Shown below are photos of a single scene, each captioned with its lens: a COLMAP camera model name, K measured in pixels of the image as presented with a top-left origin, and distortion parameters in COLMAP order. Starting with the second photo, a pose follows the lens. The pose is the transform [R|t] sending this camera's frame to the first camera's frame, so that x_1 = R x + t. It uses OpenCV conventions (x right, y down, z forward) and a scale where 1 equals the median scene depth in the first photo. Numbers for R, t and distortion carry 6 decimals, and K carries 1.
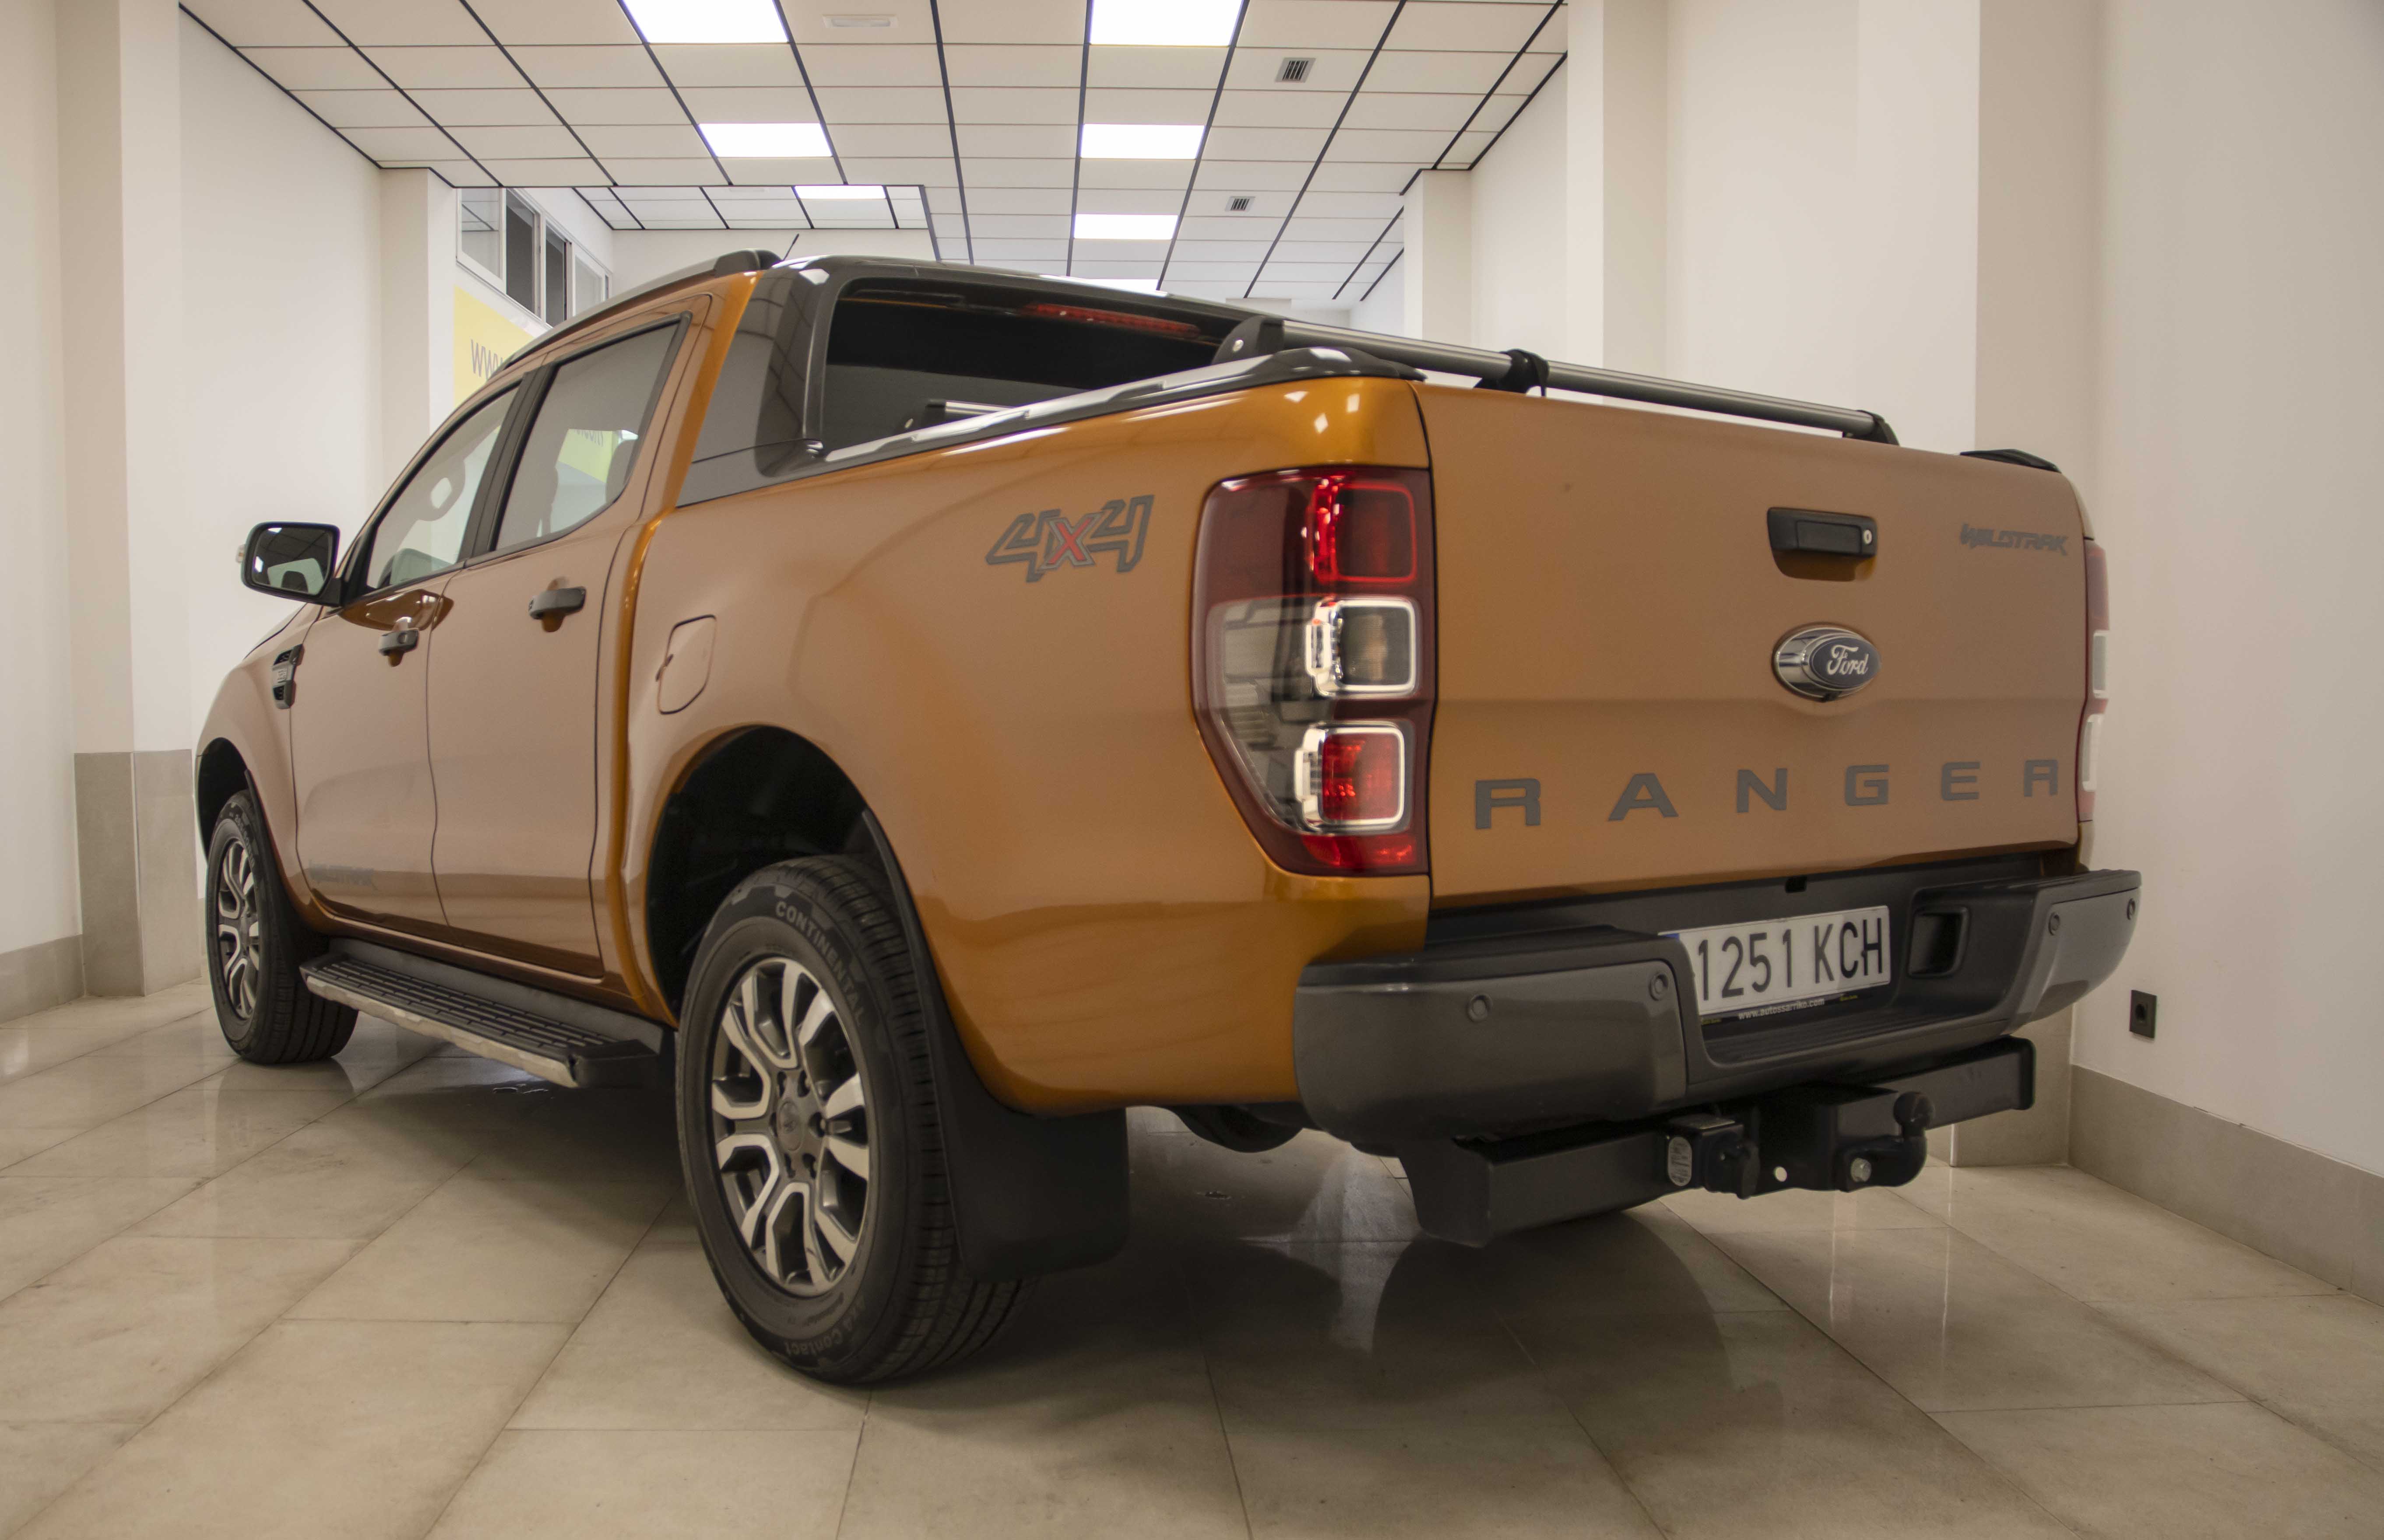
lens RADIAL K [[2107.3, 0, 1195.0], [0, 2107.3, 816.0], [0, 0, 1]] dist [0.005324, 0.005060]
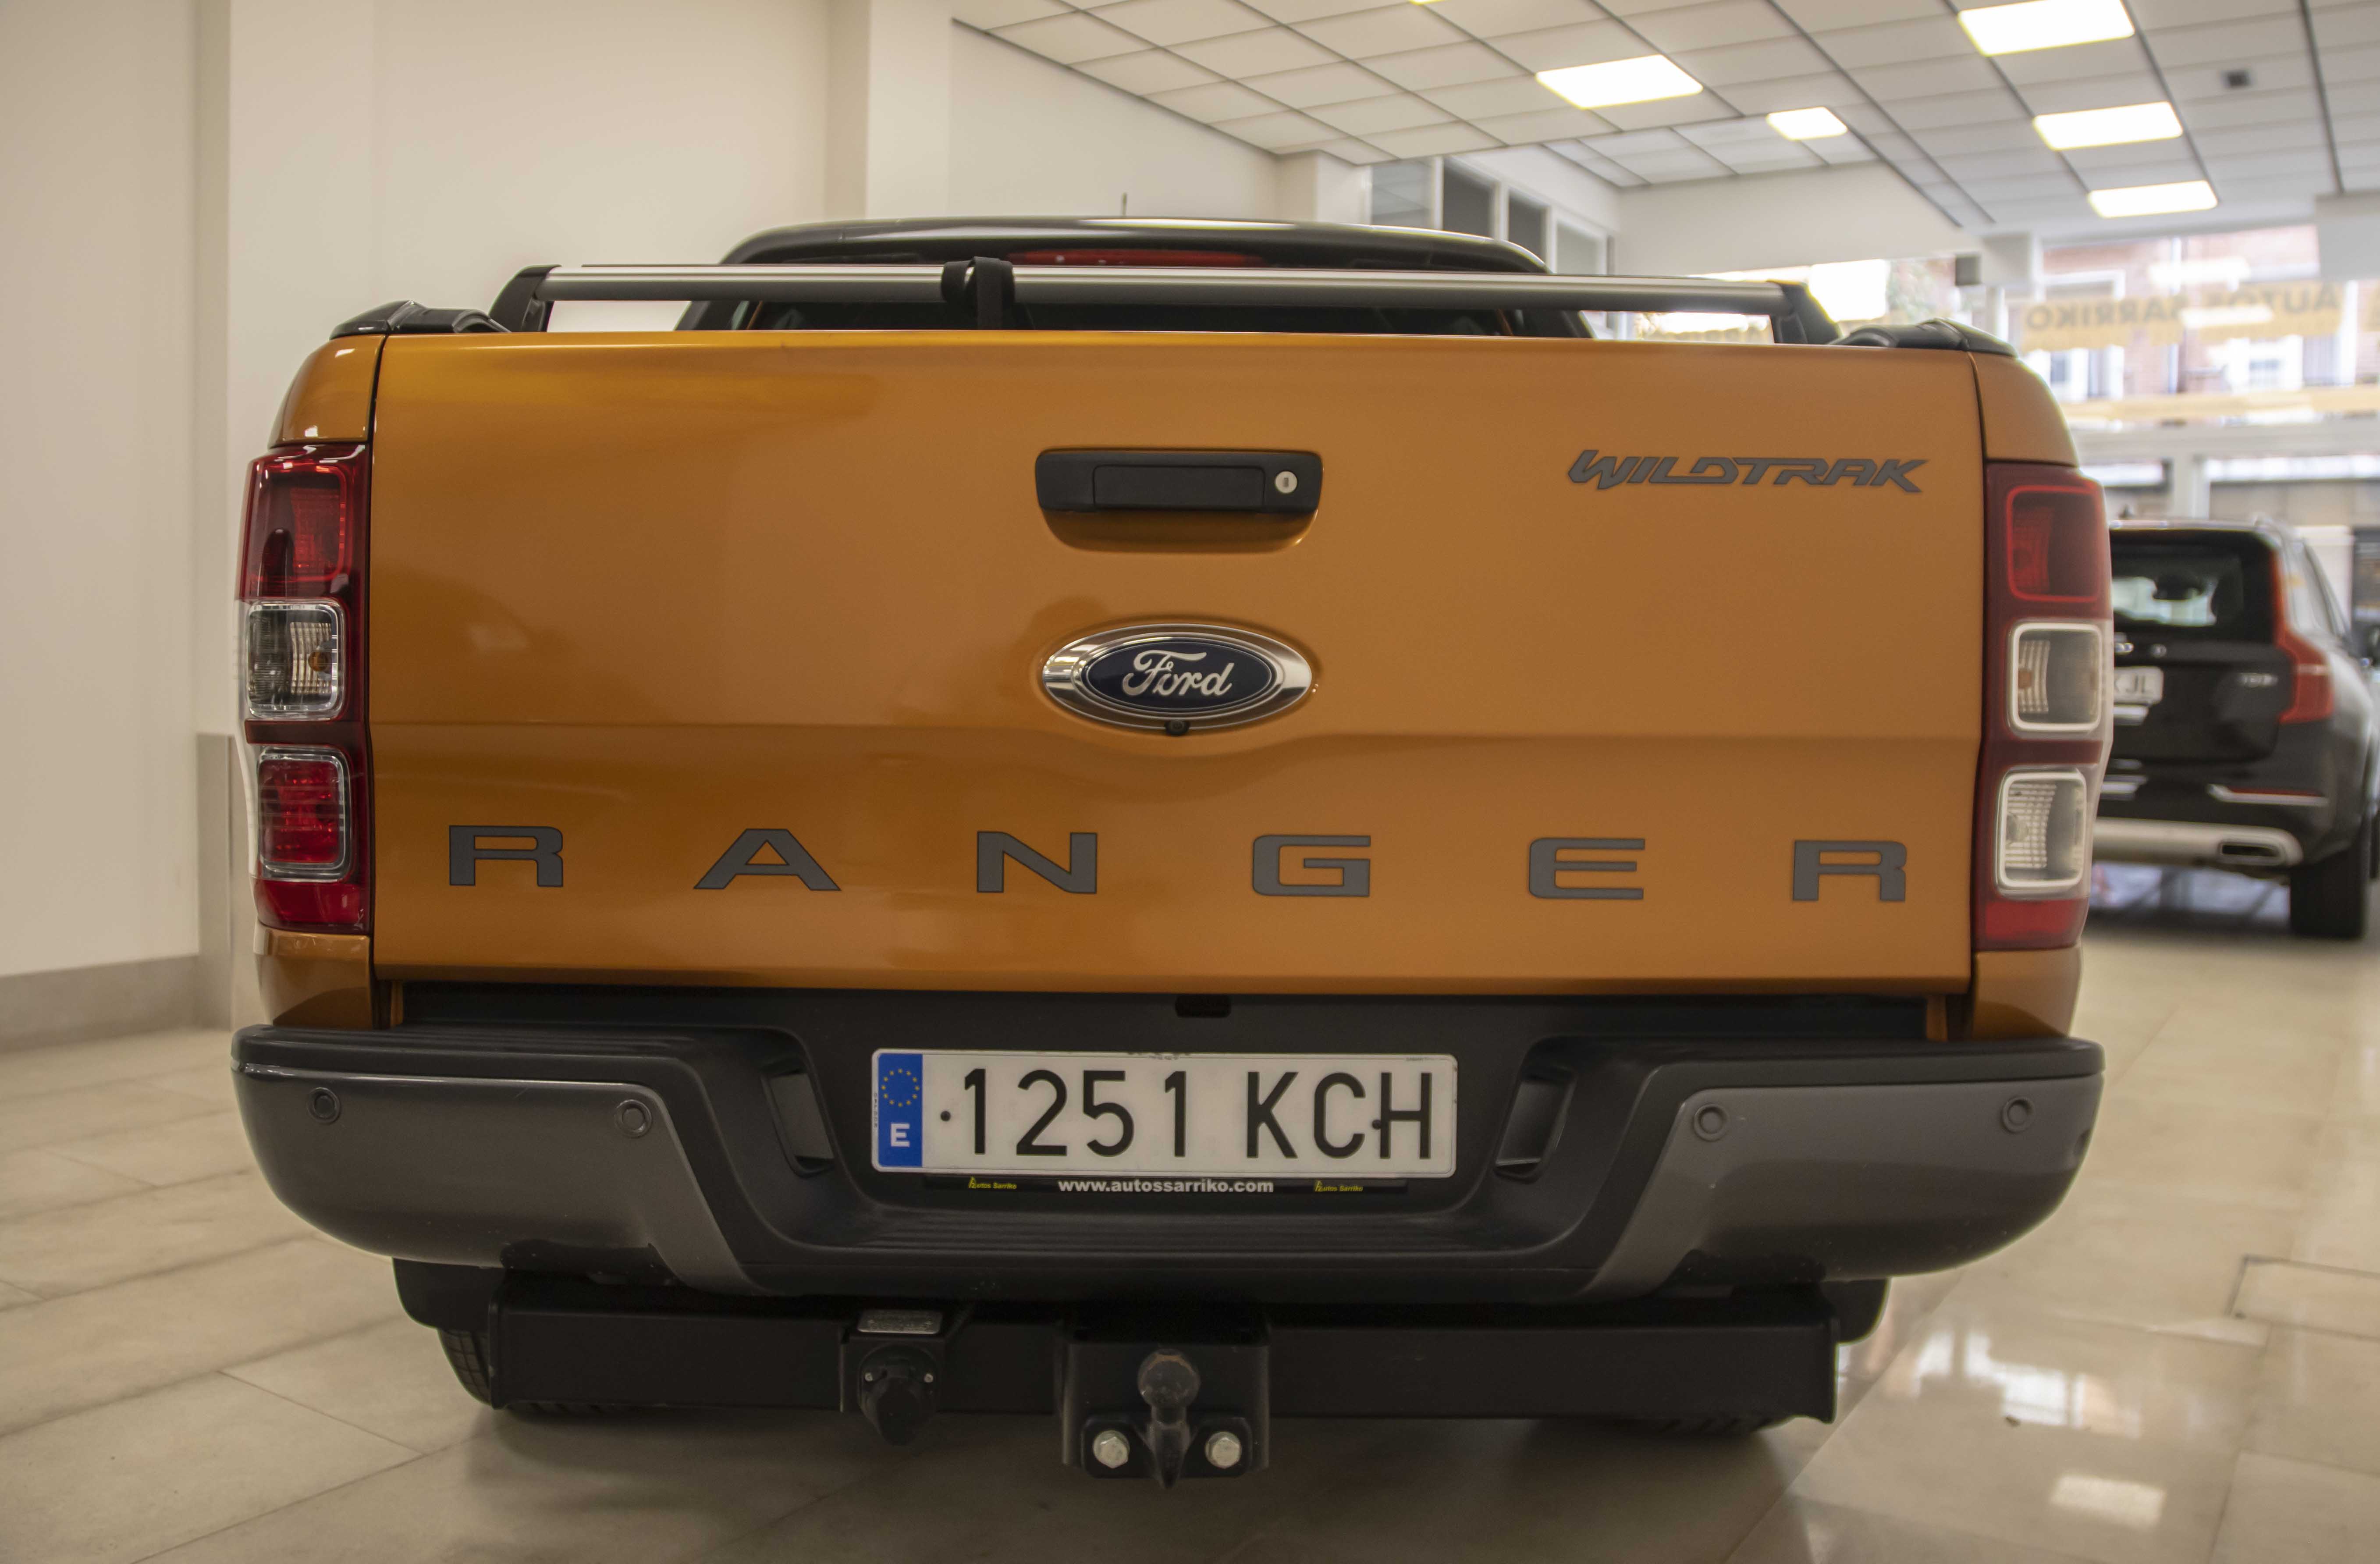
lens RADIAL K [[1968.2, 0, 1189.6], [0, 1968.2, 832.0], [0, 0, 1]] dist [-0.013869, -0.004658]
pose [[0.758039, 0.046741, -0.650532, 0.641509], [-0.046458, 0.998765, 0.017625, -0.031863], [0.650552, 0.016862, 0.759275, 0.482544]]
